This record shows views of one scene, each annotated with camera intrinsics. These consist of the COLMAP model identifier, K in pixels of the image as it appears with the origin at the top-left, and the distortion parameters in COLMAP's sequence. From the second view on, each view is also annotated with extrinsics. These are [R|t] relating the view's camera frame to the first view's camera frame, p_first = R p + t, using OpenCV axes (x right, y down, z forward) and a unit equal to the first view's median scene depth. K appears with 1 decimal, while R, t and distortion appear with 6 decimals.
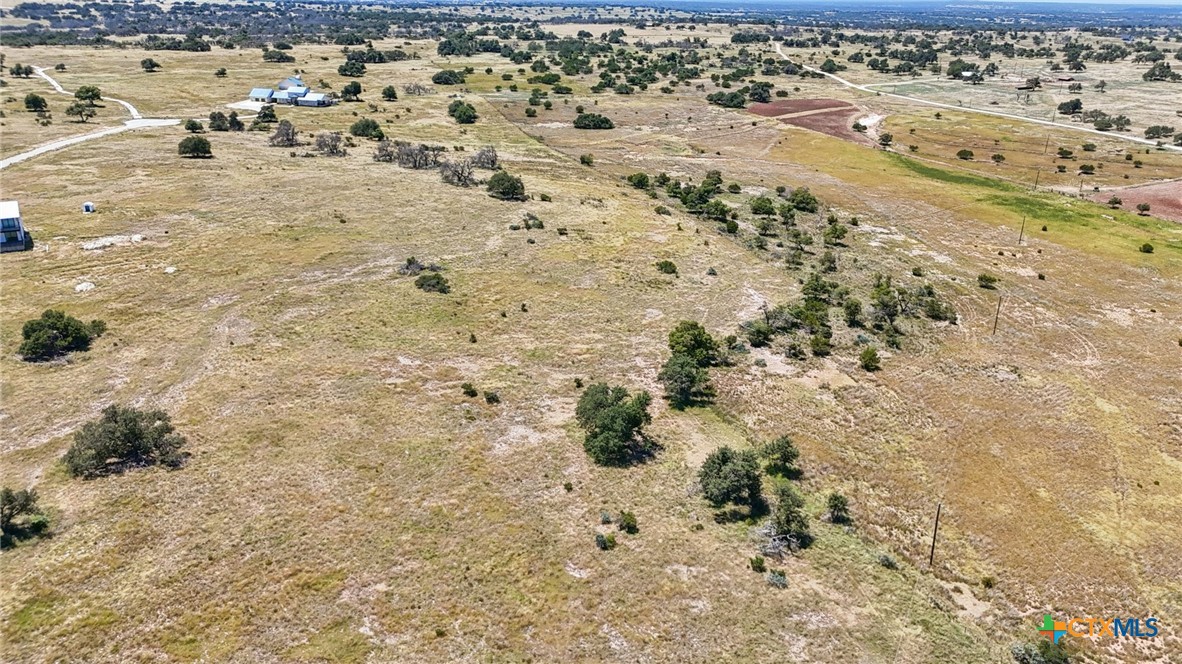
lens RADIAL K [[868.6, 0, 594.2], [0, 868.6, 329.1], [0, 0, 1]] dist [0.073464, -0.078335]
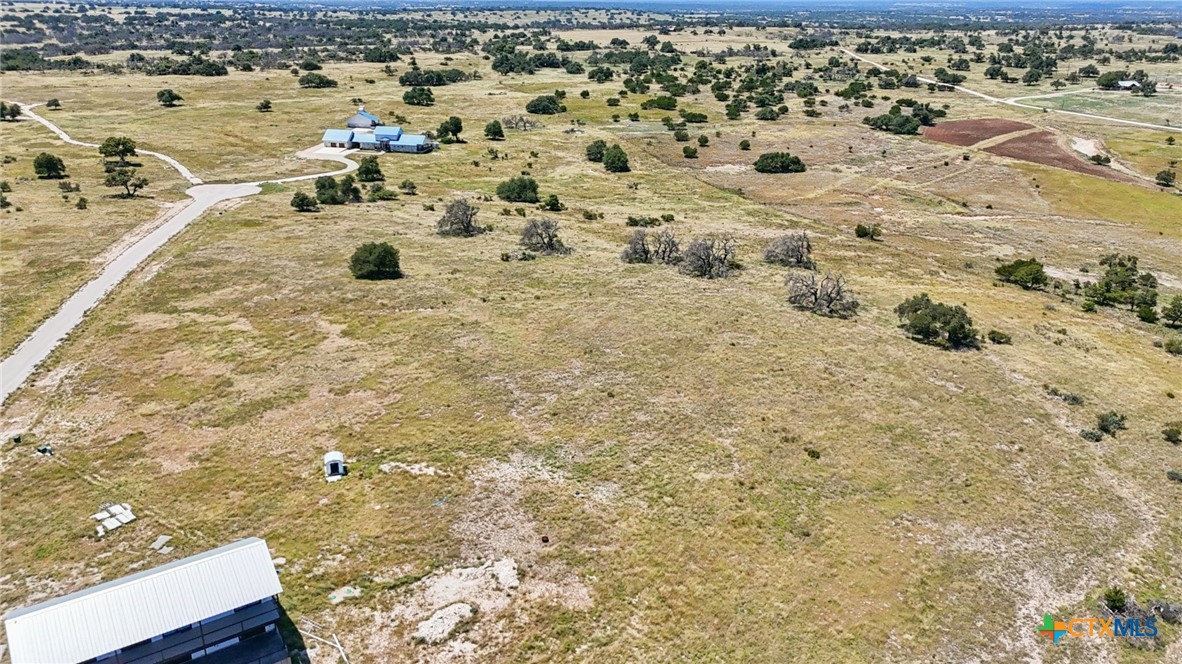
lens RADIAL K [[843.3, 0, 566.8], [0, 843.3, 335.9], [0, 0, 1]] dist [0.074849, -0.075537]
pose [[0.998060, -0.033676, 0.052357, -0.200558], [0.032927, 0.999344, 0.015101, -0.089740], [-0.052831, -0.013348, 0.998514, 0.228614]]
